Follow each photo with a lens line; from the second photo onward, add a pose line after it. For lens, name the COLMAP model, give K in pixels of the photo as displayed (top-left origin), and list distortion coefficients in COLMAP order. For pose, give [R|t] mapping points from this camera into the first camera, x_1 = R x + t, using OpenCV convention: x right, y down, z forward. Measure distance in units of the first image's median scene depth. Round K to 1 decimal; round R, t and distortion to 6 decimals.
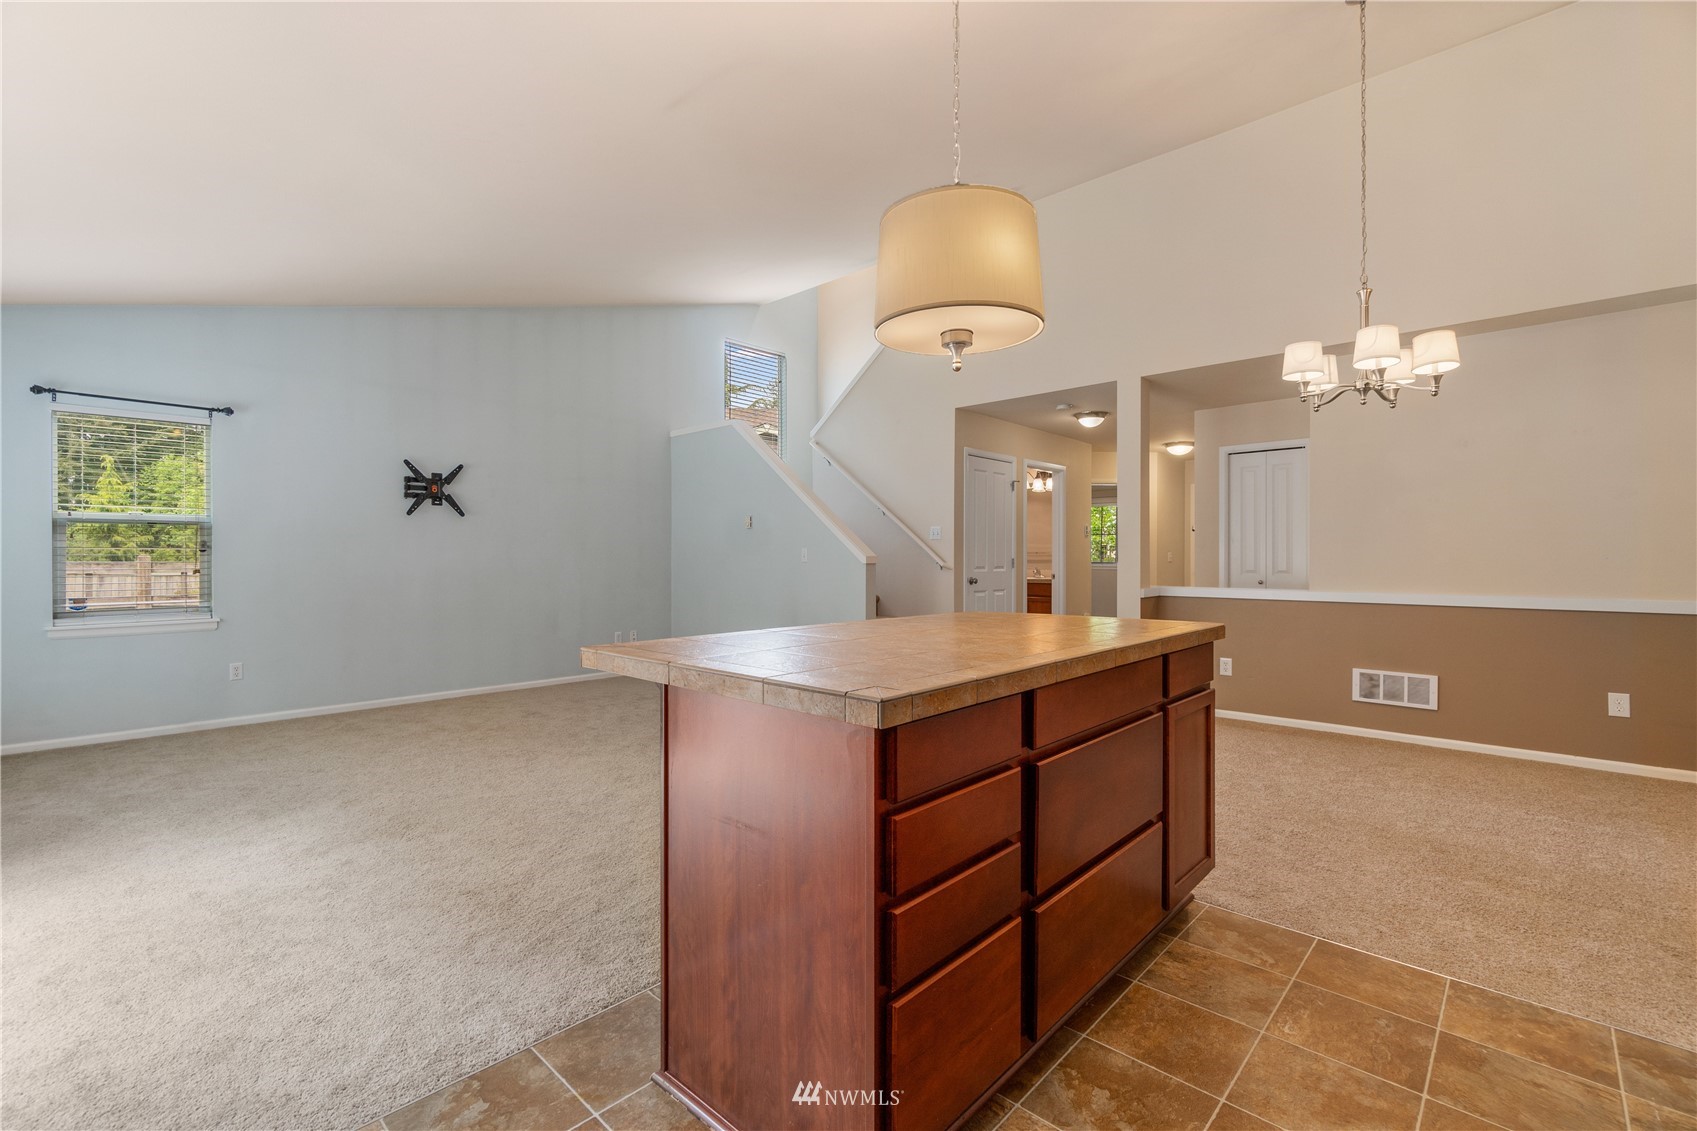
lens RADIAL K [[740.5, 0, 854.4], [0, 740.5, 561.6], [0, 0, 1]] dist [-0.004400, 0.000402]
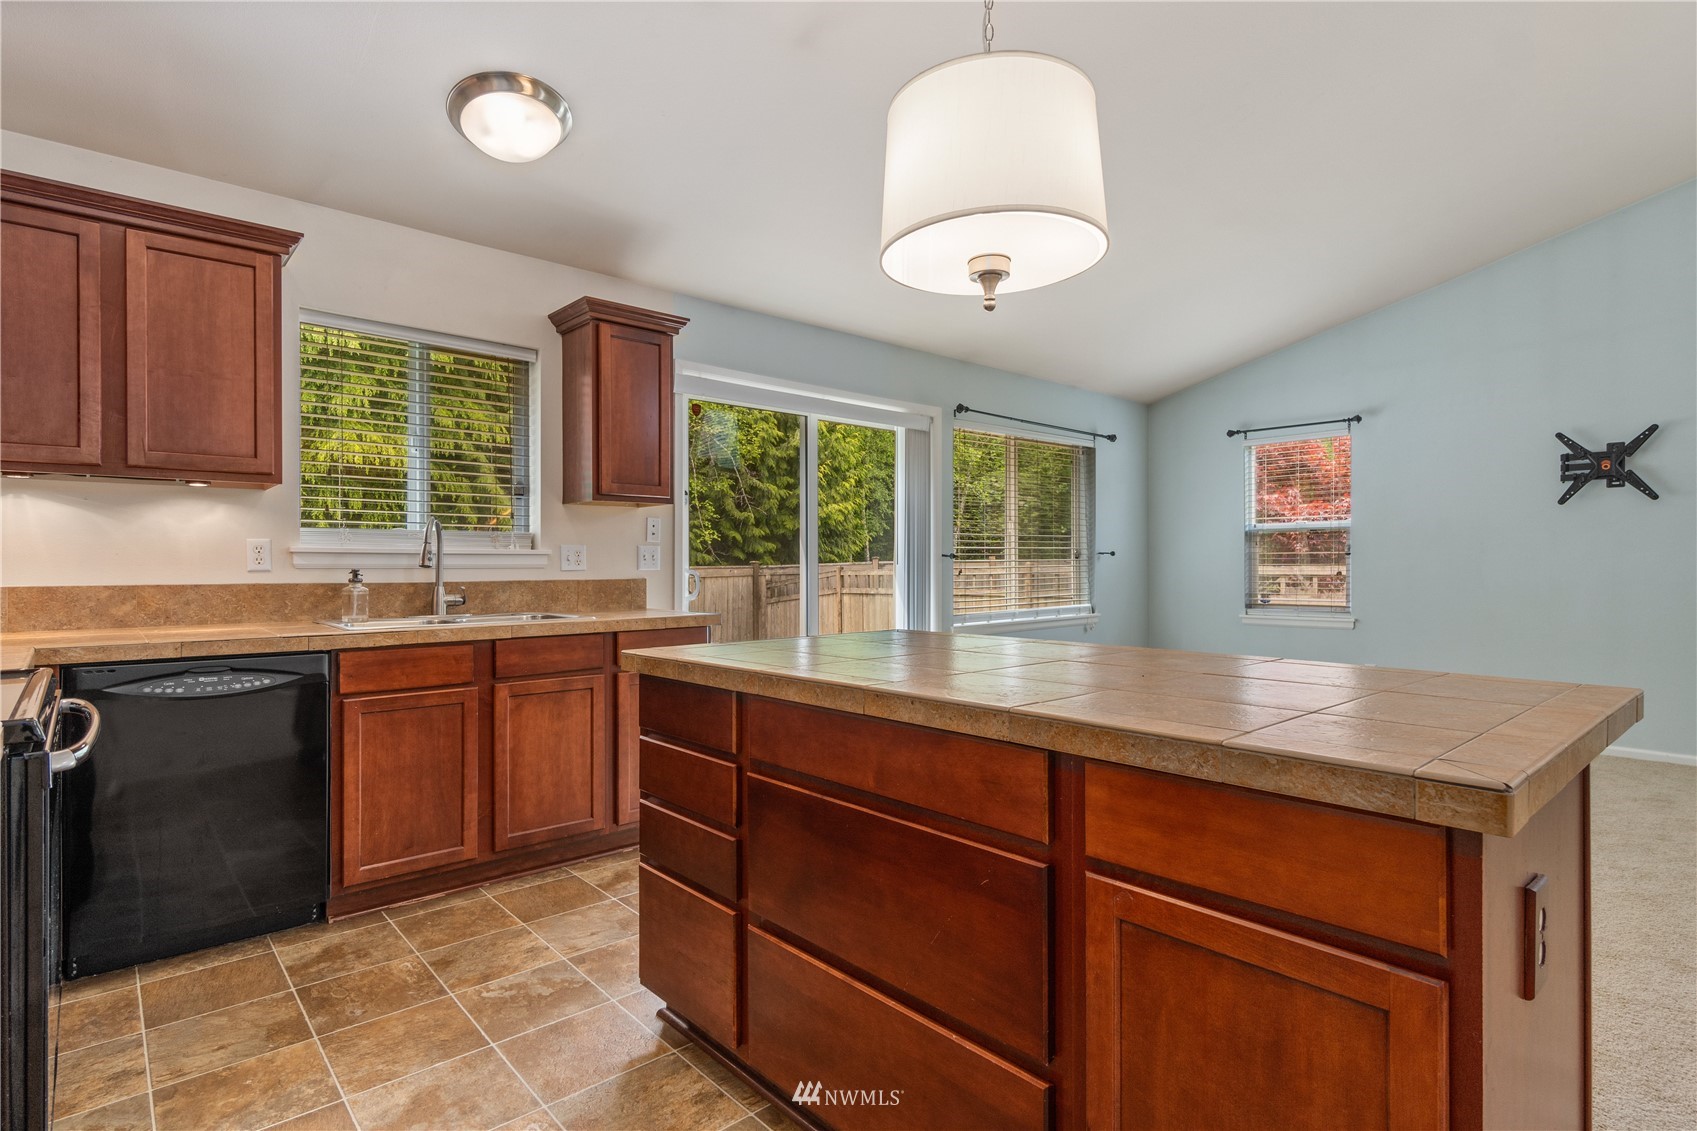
lens RADIAL K [[861.3, 0, 846.8], [0, 861.3, 566.7], [0, 0, 1]] dist [0.005999, -0.003109]
pose [[-0.106461, 0.005402, -0.994302, 0.450747], [-0.001655, 0.999983, 0.005610, -0.002778], [0.994316, 0.002242, -0.106450, 0.441966]]
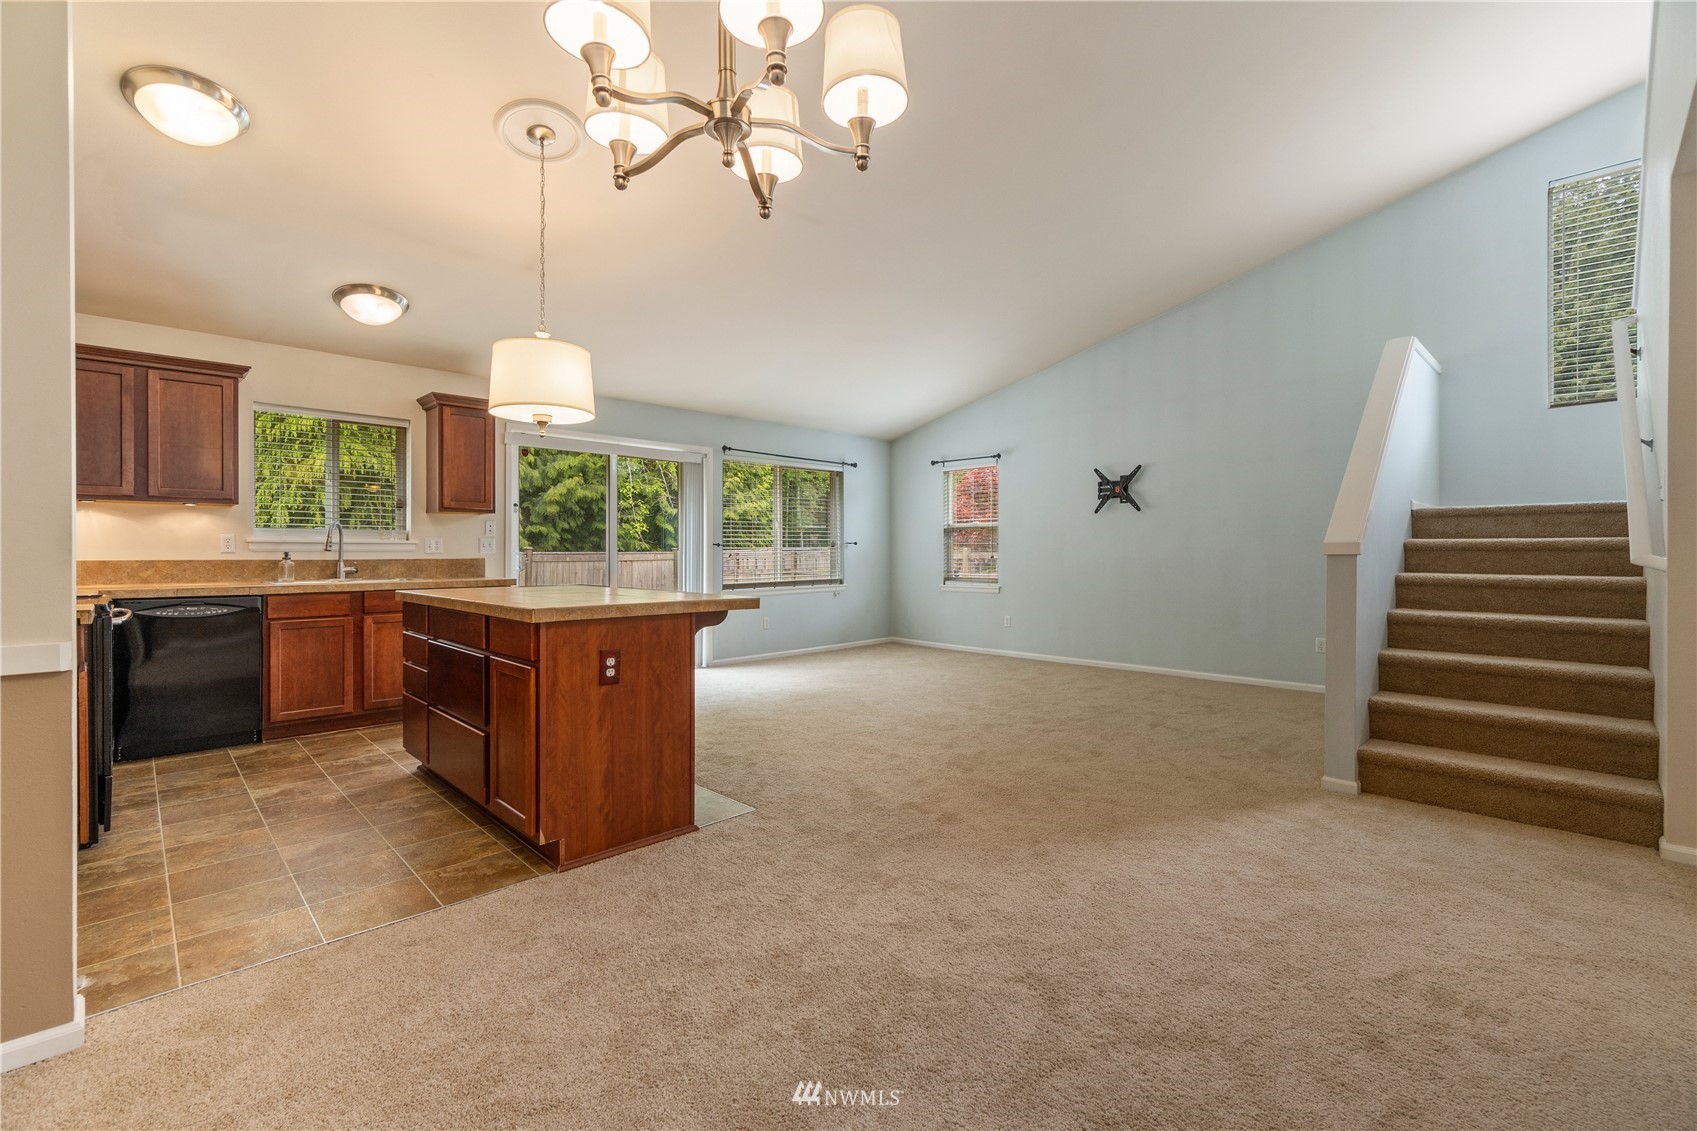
lens RADIAL K [[740.5, 0, 856.9], [0, 740.5, 553.9], [0, 0, 1]] dist [-0.004400, 0.000402]
pose [[-0.046239, 0.006411, -0.998910, 0.792252], [-0.003963, 0.999970, 0.006602, -0.003187], [0.998923, 0.004264, -0.046212, 0.812390]]
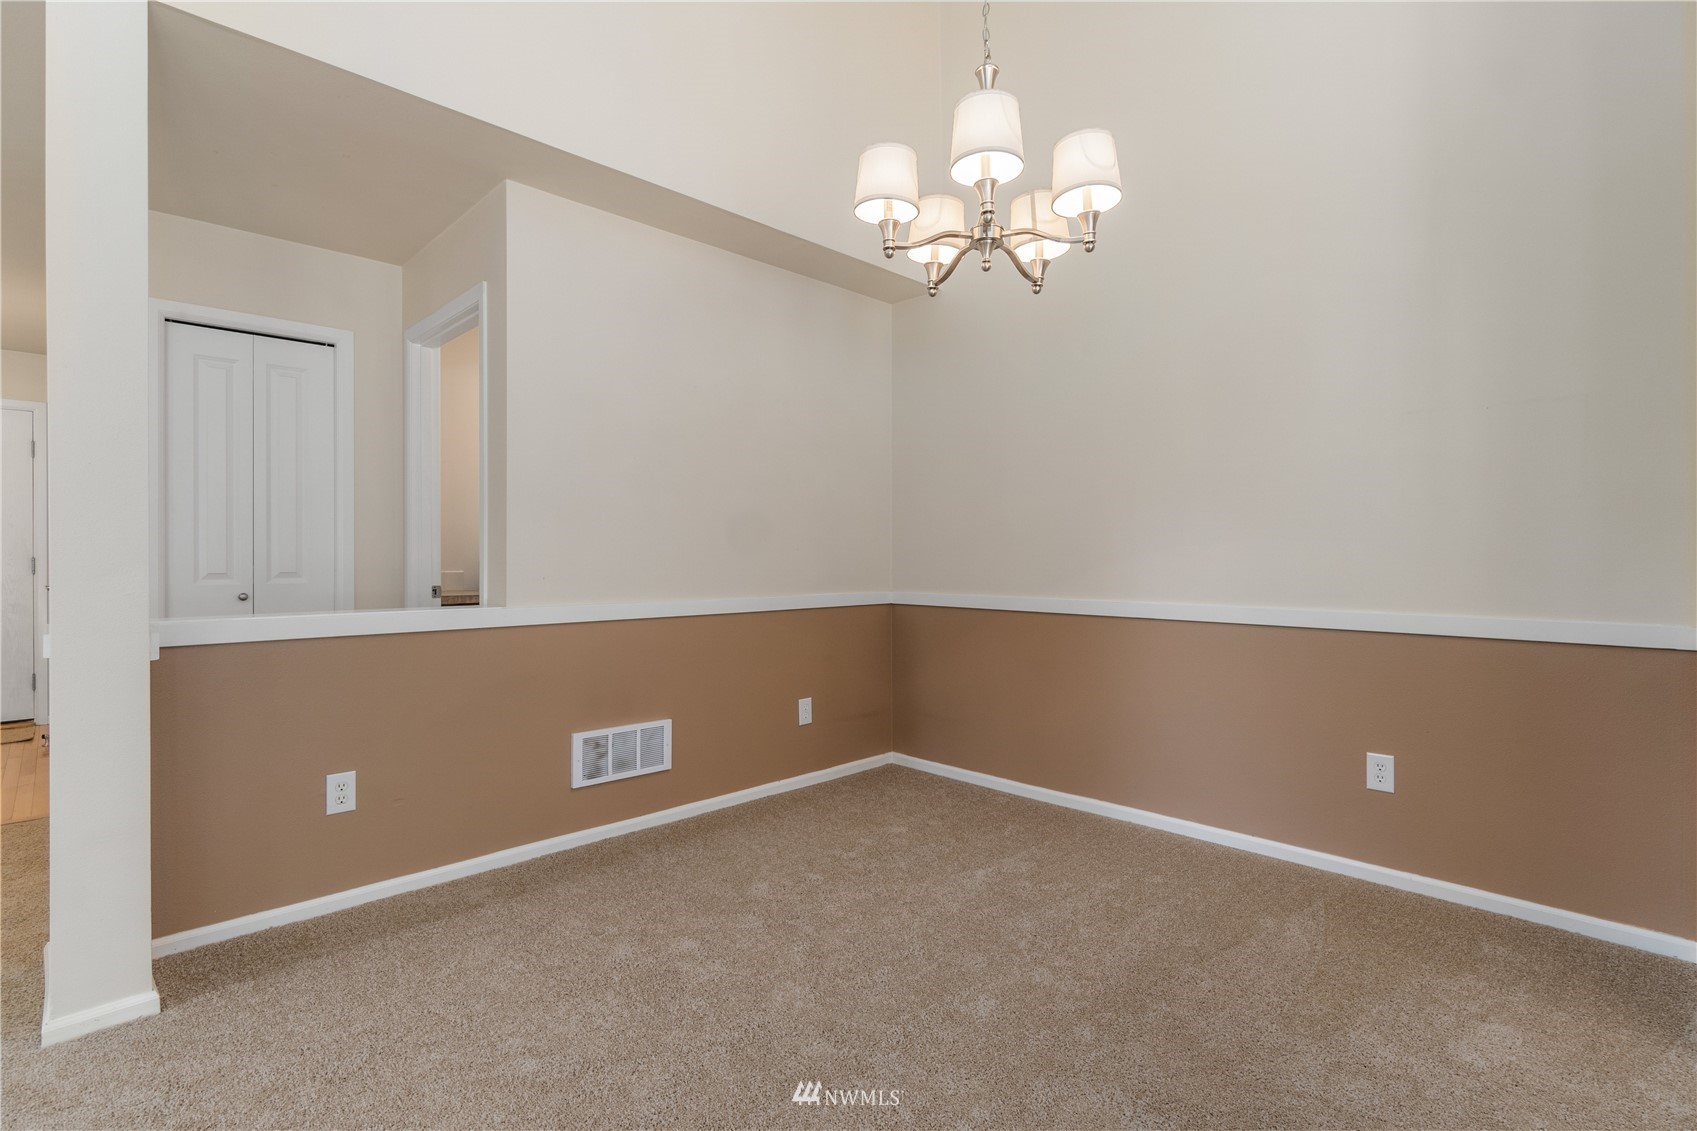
lens RADIAL K [[796.3, 0, 834.3], [0, 796.3, 568.8], [0, 0, 1]] dist [-0.010485, 0.002189]
pose [[0.049623, -0.015675, 0.998645, 0.055265], [0.001141, 0.999877, 0.015638, 0.002813], [-0.998767, 0.000363, 0.049635, 0.786747]]
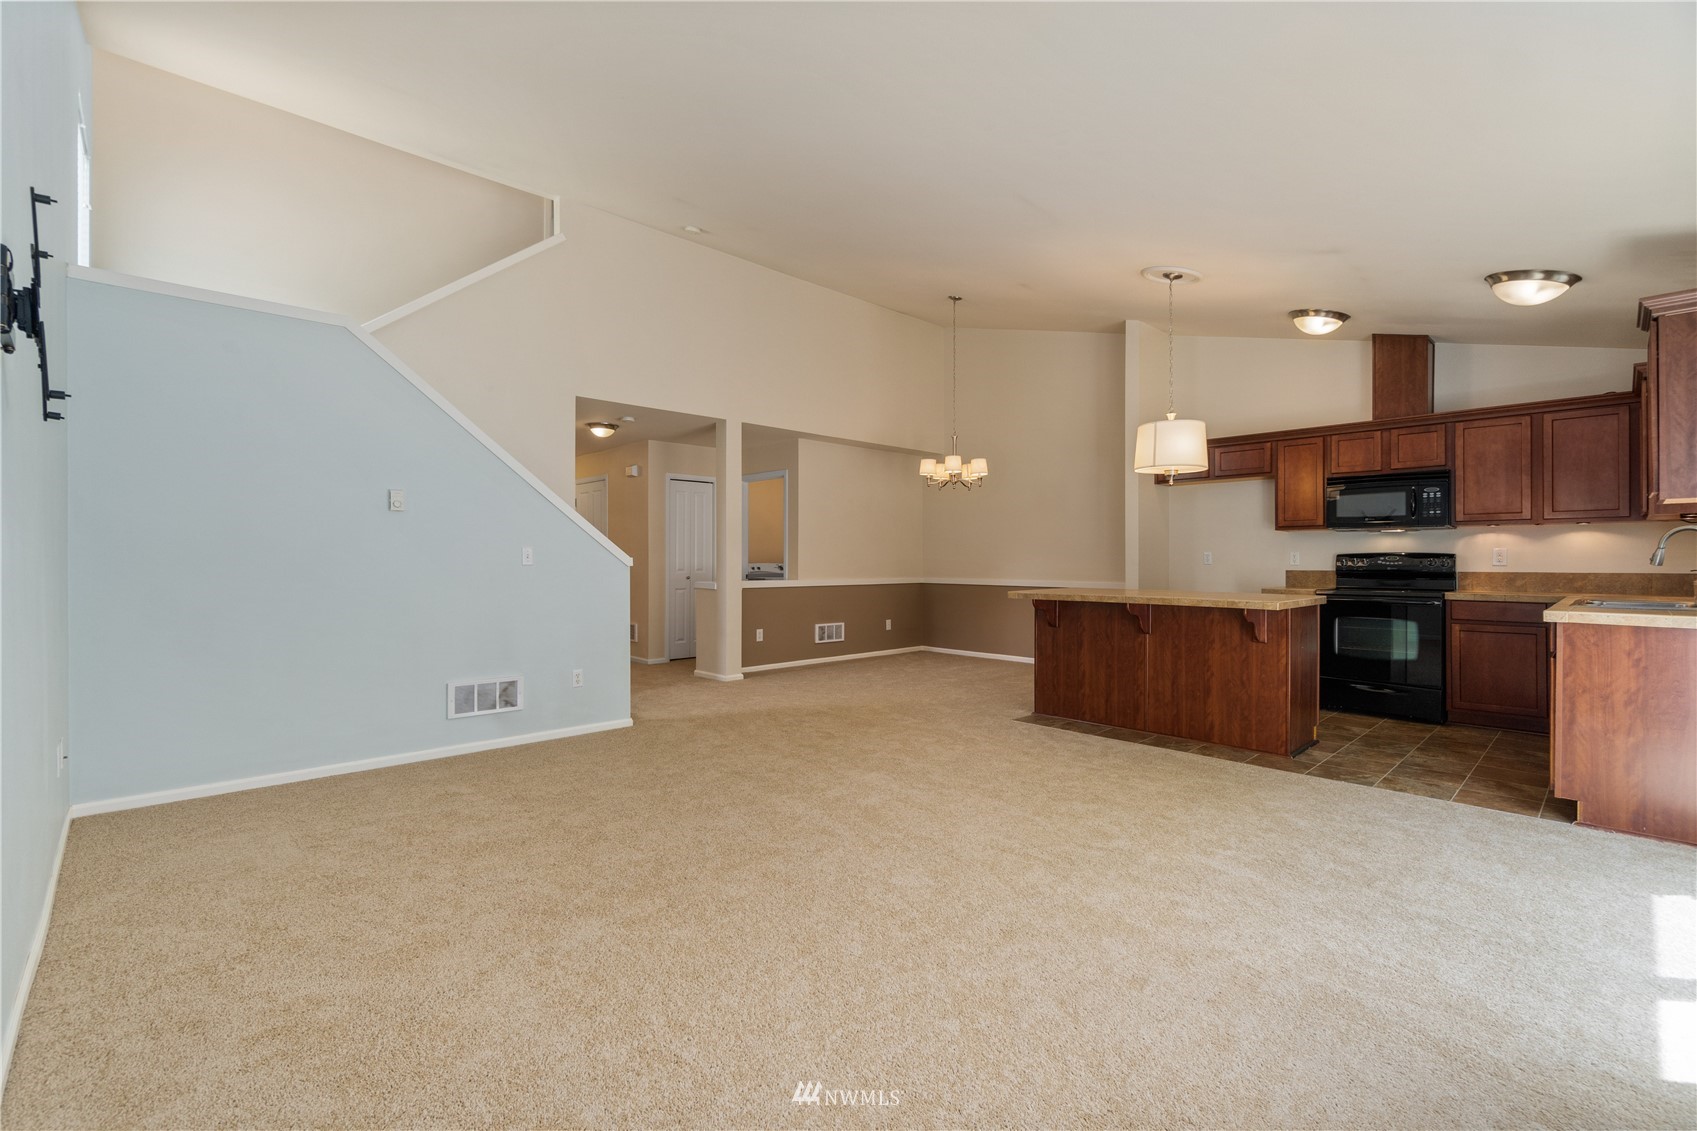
lens RADIAL K [[740.5, 0, 812.5], [0, 740.5, 551.1], [0, 0, 1]] dist [-0.004400, 0.000402]
pose [[0.094897, 0.009315, 0.995444, -1.063067], [0.001383, 0.999954, -0.009489, -0.008605], [-0.995486, 0.002277, 0.094880, 0.874063]]
